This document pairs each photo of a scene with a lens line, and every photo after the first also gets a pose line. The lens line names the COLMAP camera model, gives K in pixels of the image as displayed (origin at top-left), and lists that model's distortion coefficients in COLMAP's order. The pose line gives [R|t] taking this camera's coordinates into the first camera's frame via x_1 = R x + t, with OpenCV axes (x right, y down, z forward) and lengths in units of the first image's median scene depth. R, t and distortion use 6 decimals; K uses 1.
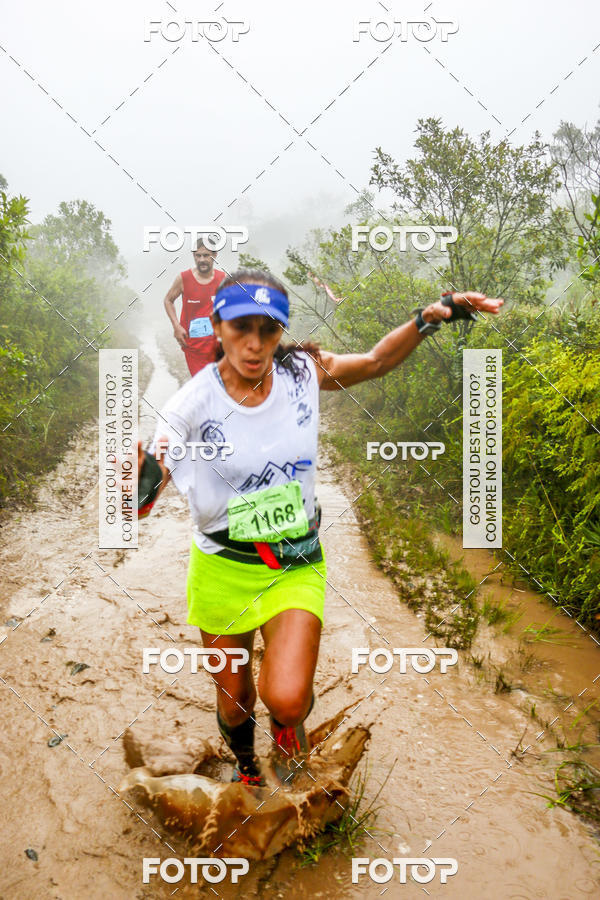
lens RADIAL K [[824.9, 0, 304.7], [0, 824.9, 450.1], [0, 0, 1]] dist [-0.151271, 0.198450]
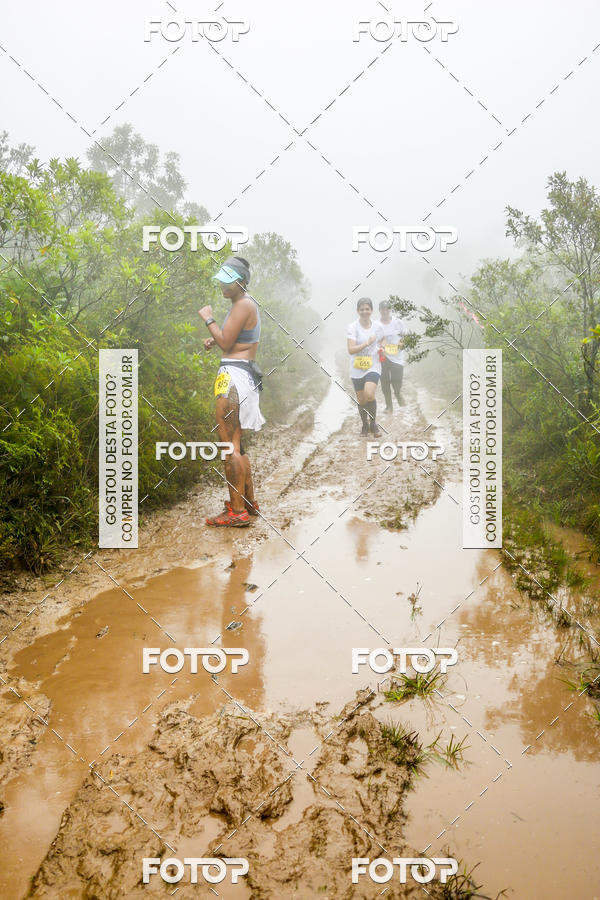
lens RADIAL K [[829.0, 0, 306.1], [0, 829.0, 447.1], [0, 0, 1]] dist [-0.154830, 0.206816]
pose [[0.976160, 0.050048, -0.211203, 0.055540], [-0.056427, 0.998111, -0.024280, 0.034972], [0.209589, 0.035618, 0.977141, -0.206006]]
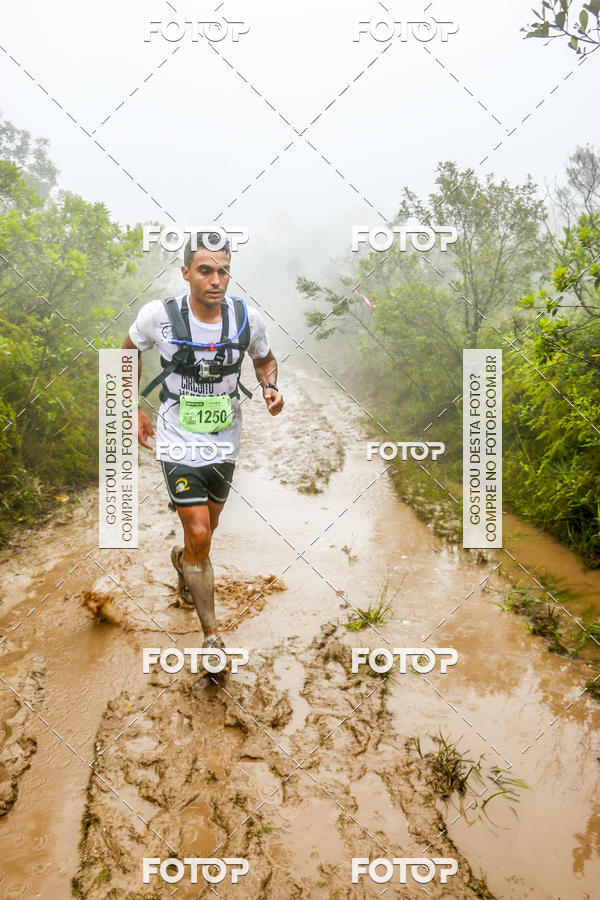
lens RADIAL K [[827.1, 0, 304.7], [0, 827.1, 446.0], [0, 0, 1]] dist [-0.148361, 0.185022]
pose [[0.999045, 0.007618, -0.043027, -0.010238], [-0.008324, 0.999833, -0.016268, 0.059089], [0.042896, 0.016610, 0.998941, -0.288289]]
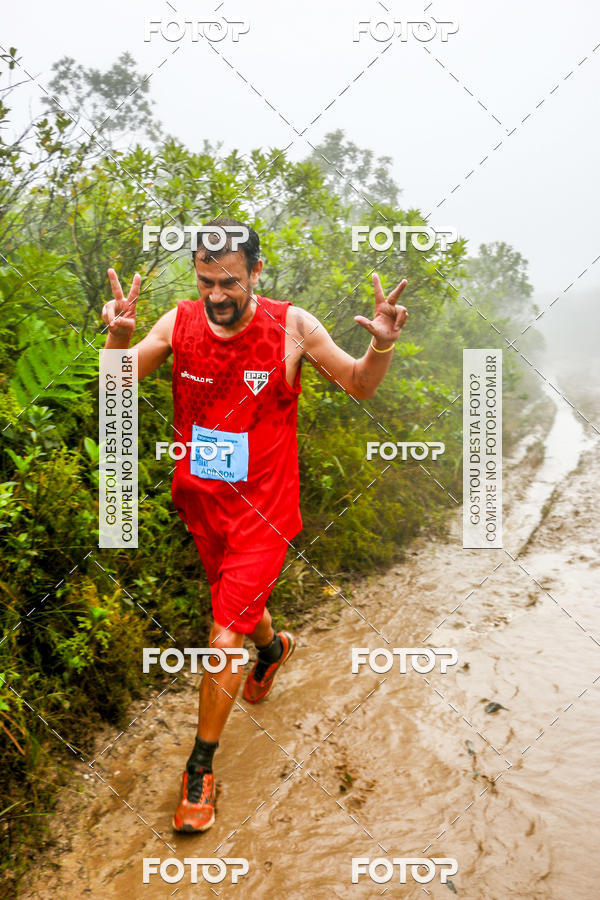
lens RADIAL K [[821.1, 0, 302.2], [0, 821.1, 447.0], [0, 0, 1]] dist [-0.158296, 0.208943]
pose [[0.889419, 0.070432, -0.451634, -0.036156], [-0.092486, 0.995350, -0.026913, -0.001289], [0.447638, 0.065707, 0.891797, -0.008323]]
